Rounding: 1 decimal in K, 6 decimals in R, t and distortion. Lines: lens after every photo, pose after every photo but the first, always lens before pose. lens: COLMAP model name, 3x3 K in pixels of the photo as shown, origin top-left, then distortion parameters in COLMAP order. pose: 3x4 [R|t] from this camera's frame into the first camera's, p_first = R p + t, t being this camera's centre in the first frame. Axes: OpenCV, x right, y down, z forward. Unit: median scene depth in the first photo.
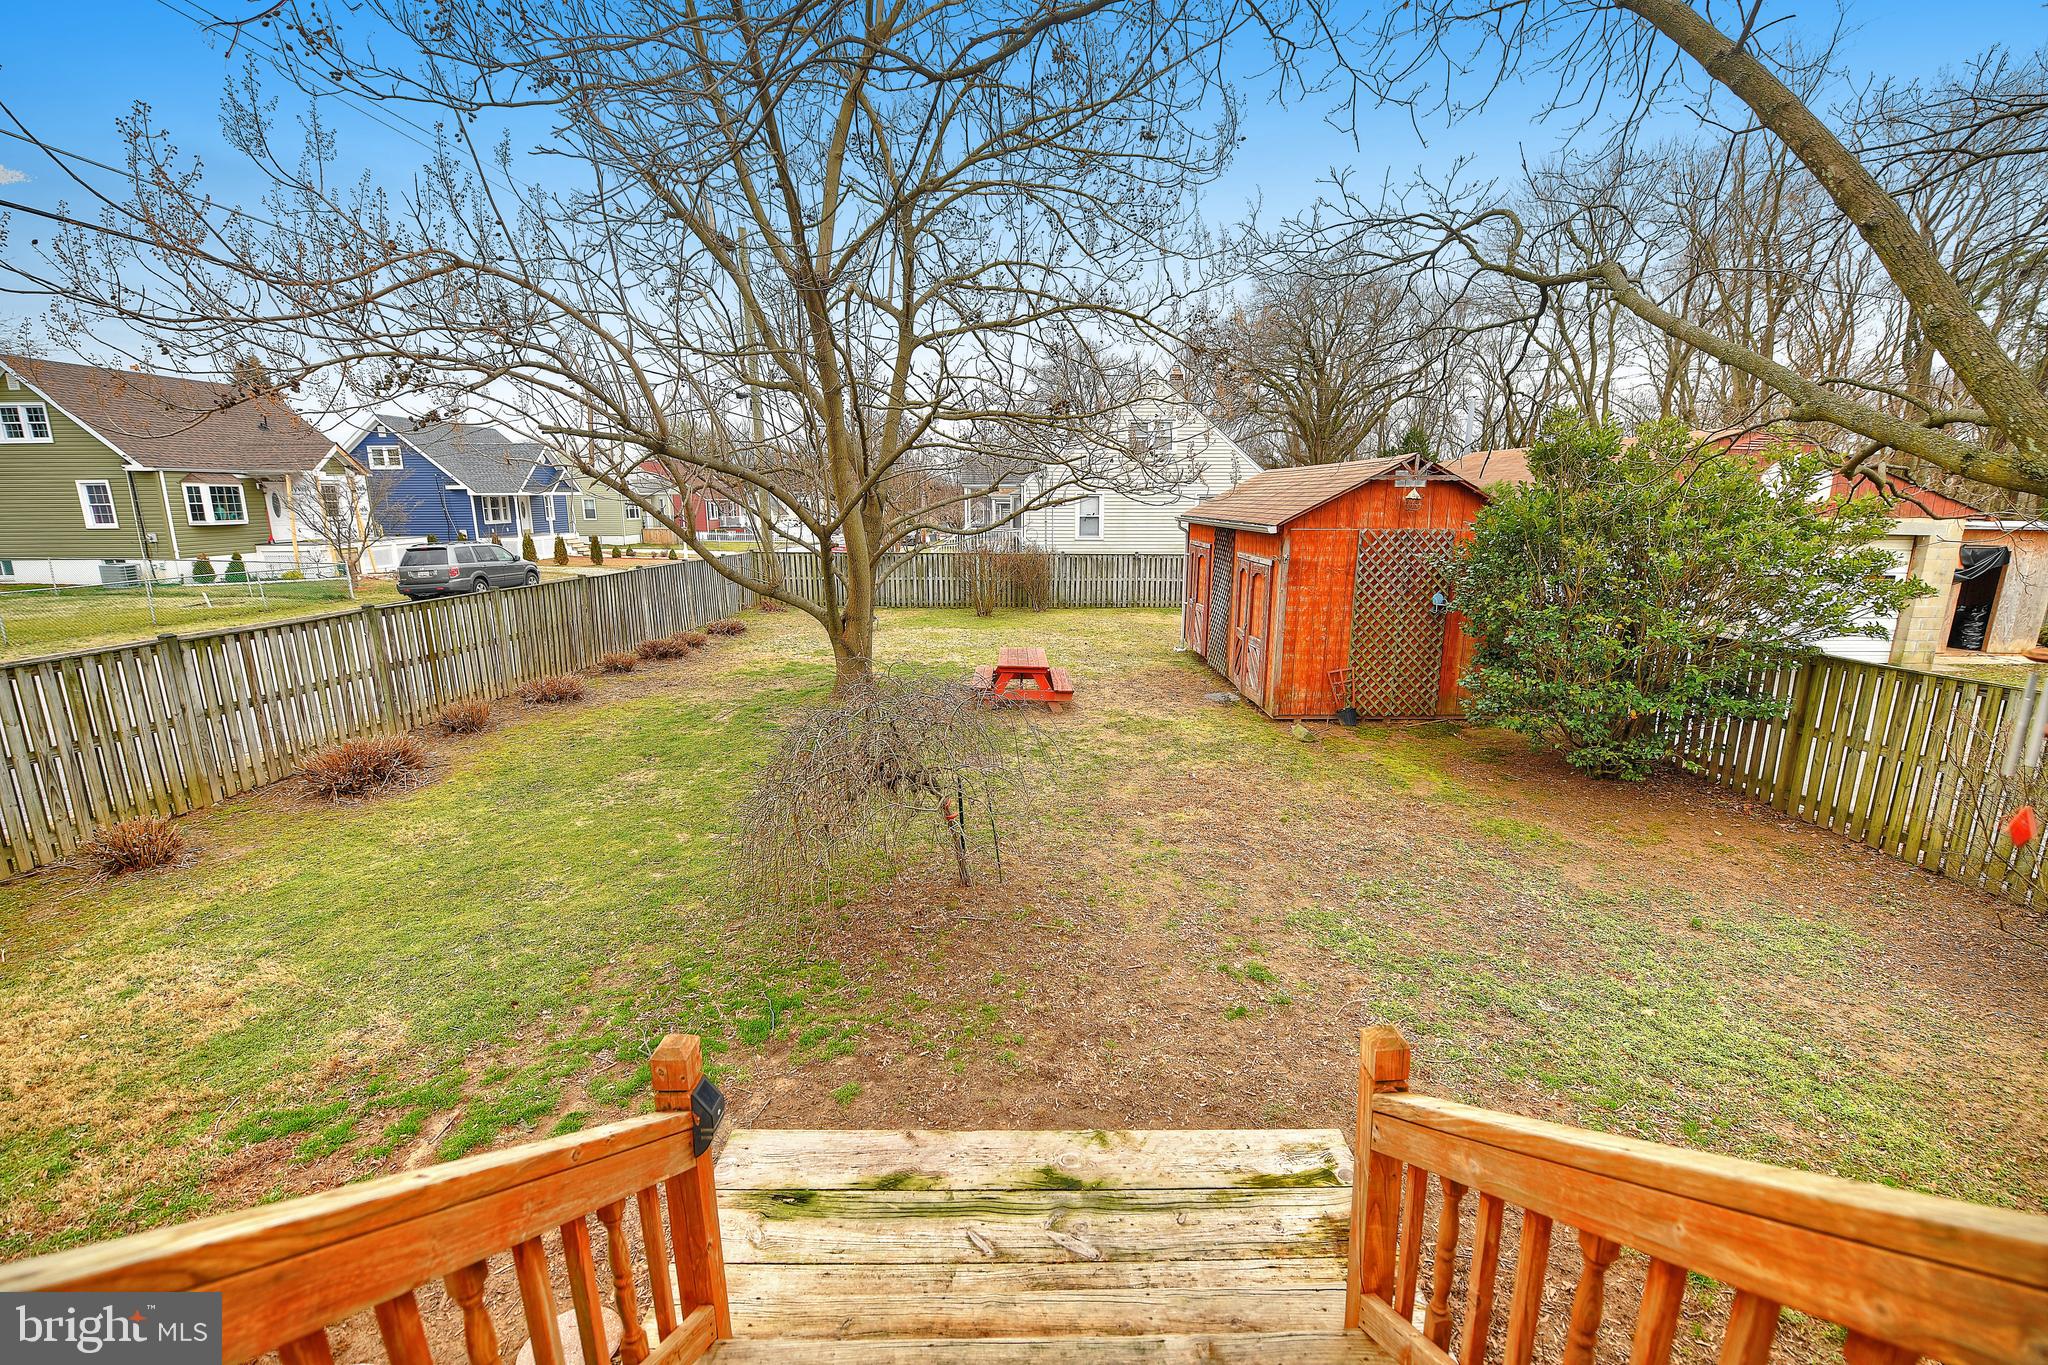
lens RADIAL K [[819.5, 0, 1043.6], [0, 819.5, 675.2], [0, 0, 1]] dist [-0.019437, -0.000365]
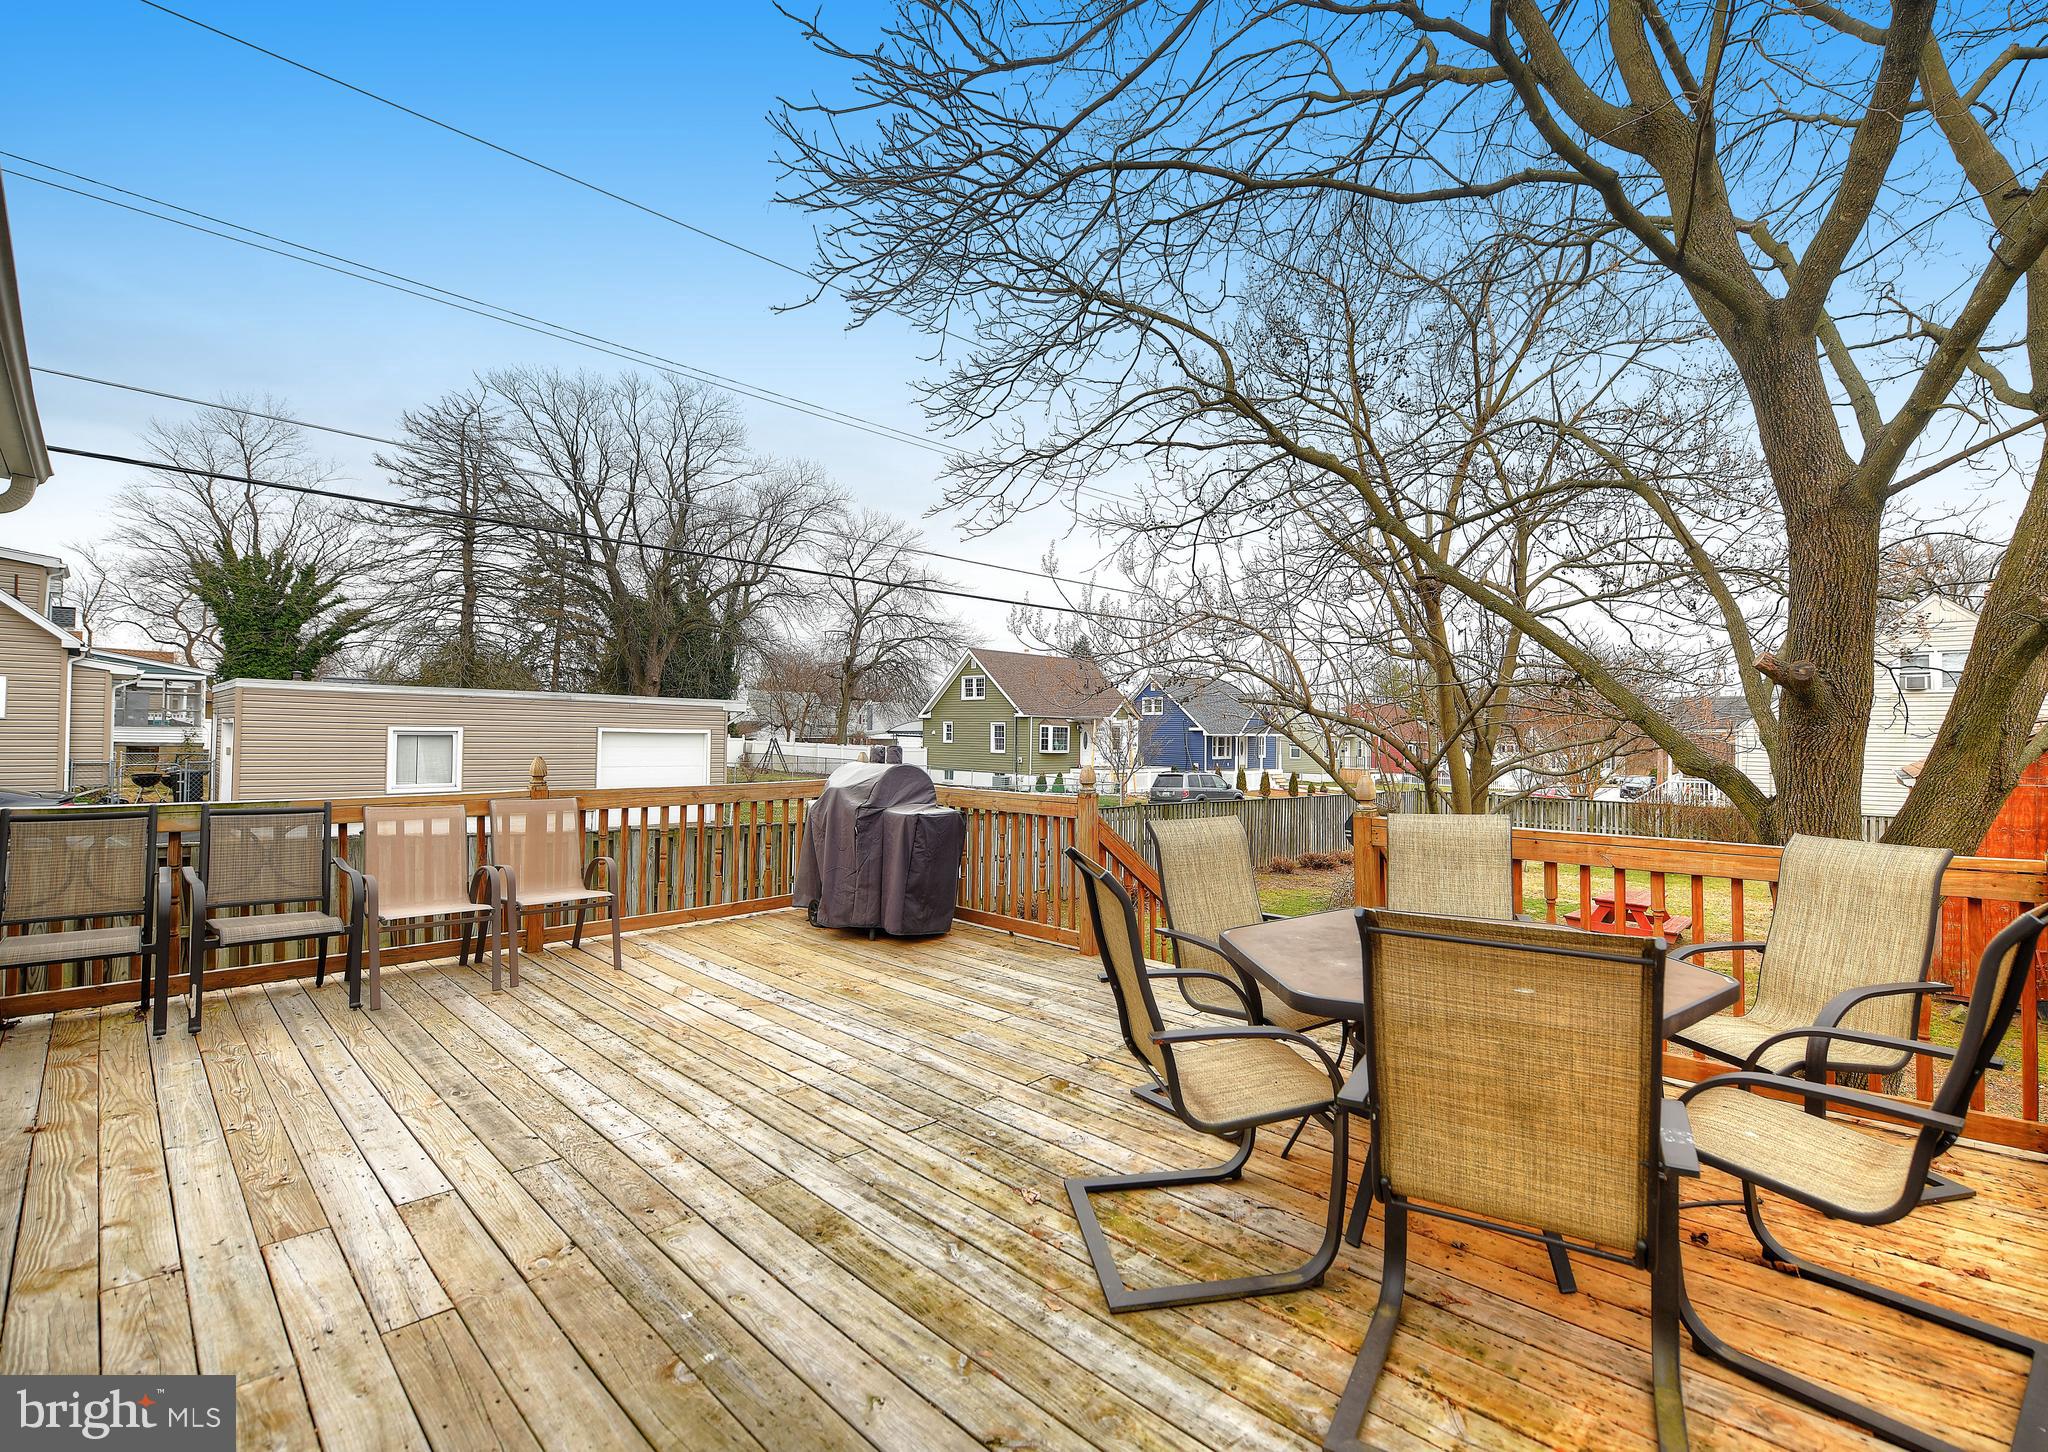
lens RADIAL K [[917.4, 0, 1048.2], [0, 917.4, 722.0], [0, 0, 1]] dist [-0.021840, 0.000029]
pose [[0.713579, -0.003130, -0.700568, 0.136582], [-0.159141, 0.973124, -0.166444, 0.038163], [0.682260, 0.230260, 0.693903, -0.183989]]
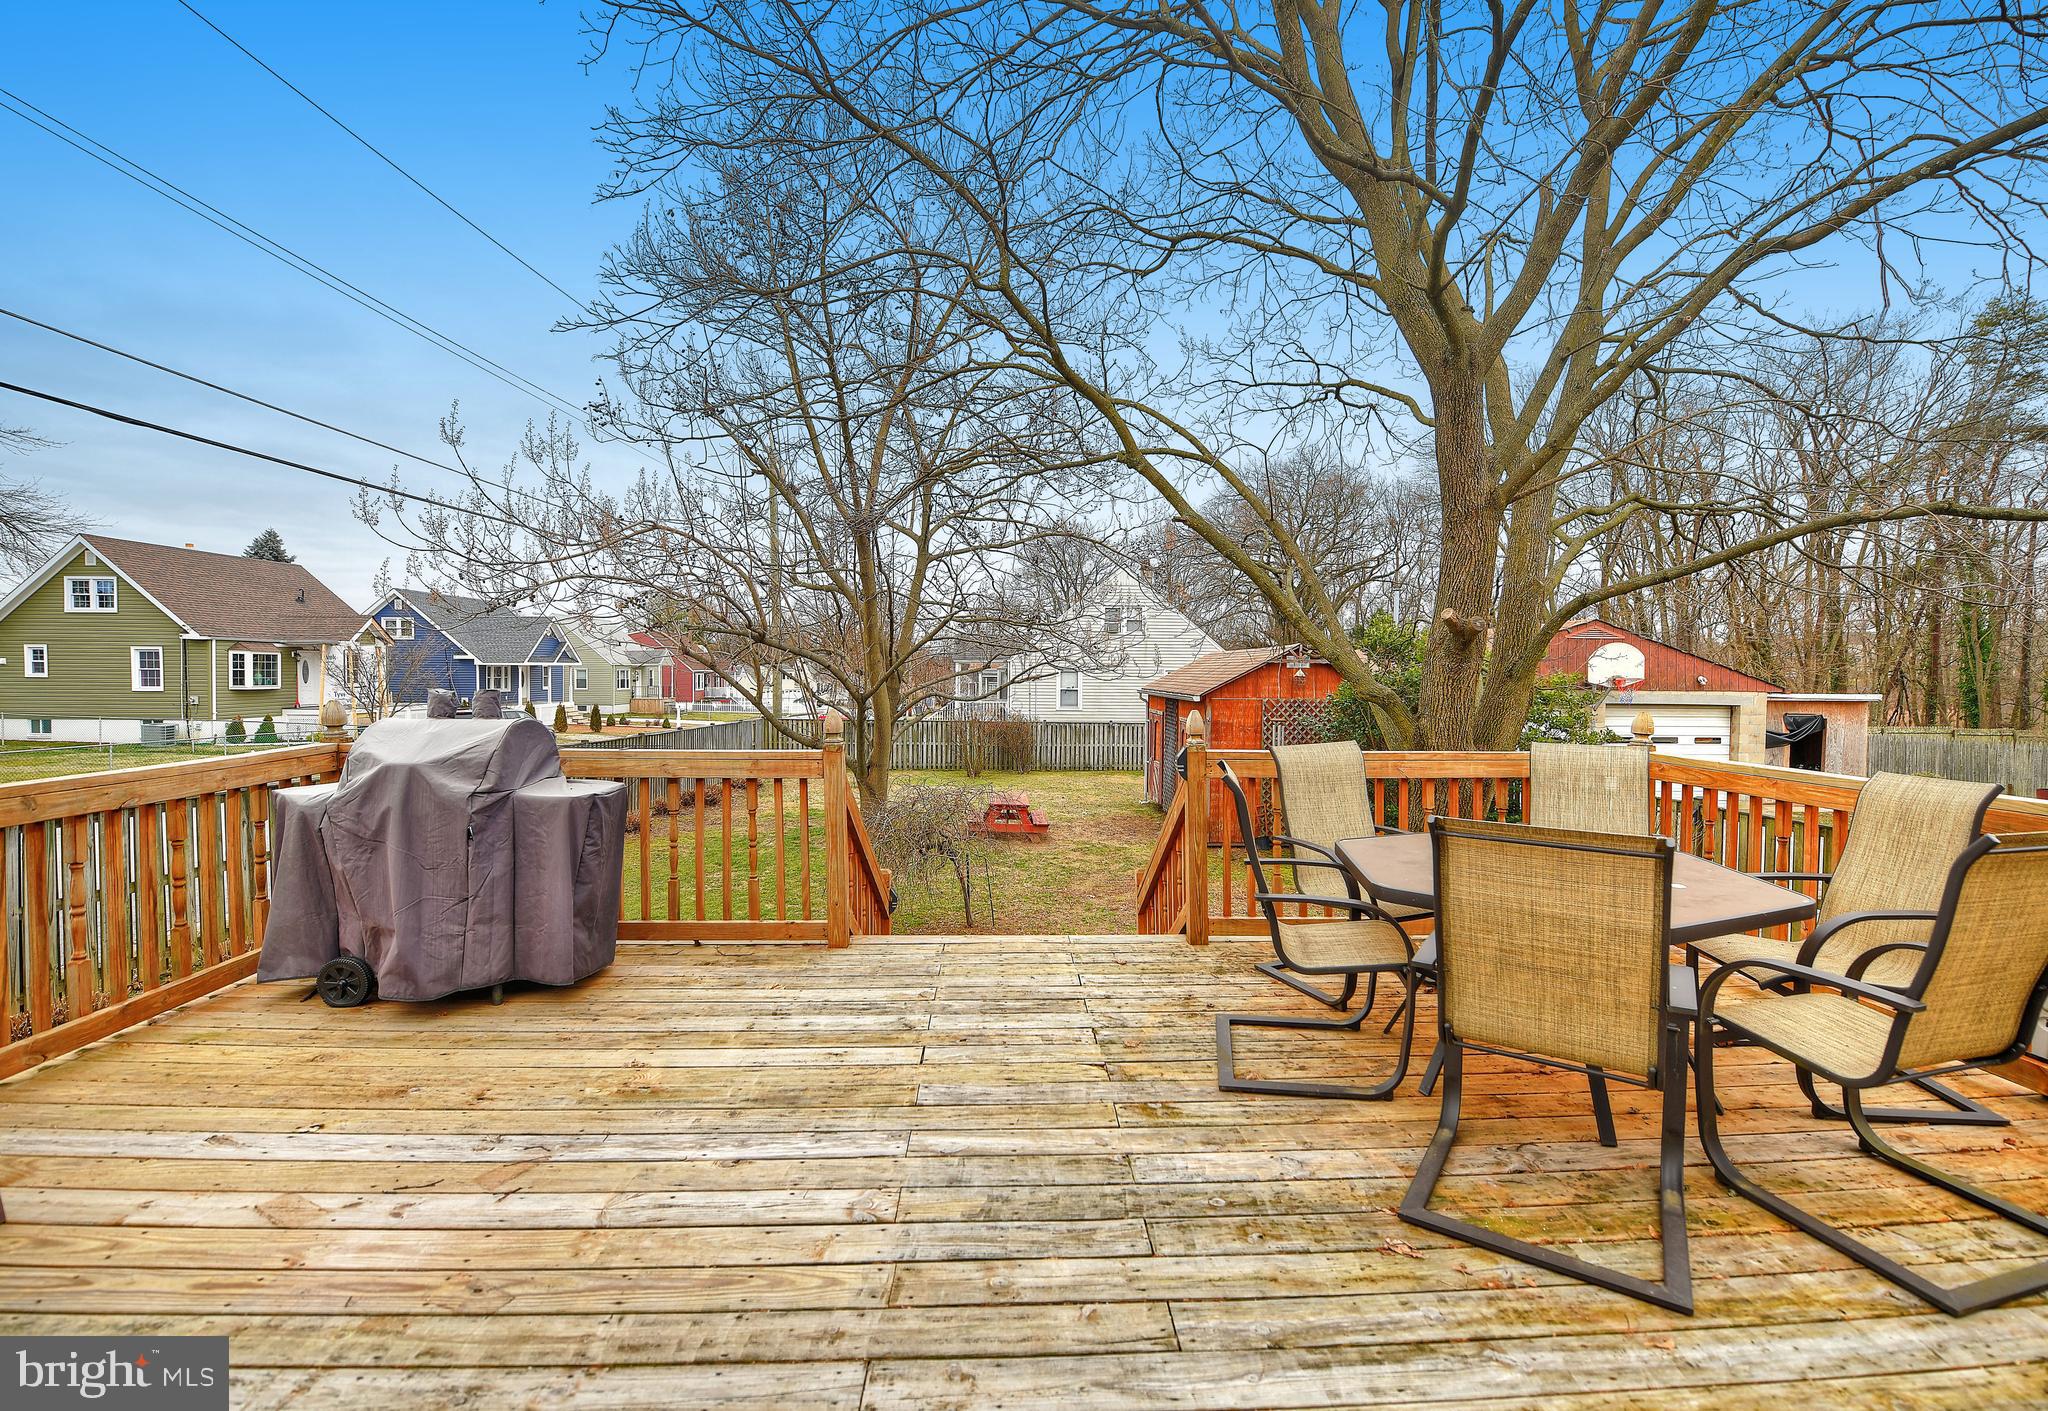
lens RADIAL K [[889.0, 0, 1062.1], [0, 889.0, 701.5], [0, 0, 1]] dist [-0.019521, -0.001067]
pose [[0.999349, 0.005719, 0.035615, 0.003674], [0.000718, 0.984001, -0.178160, 0.038479], [-0.036064, 0.178070, 0.983357, -0.189639]]
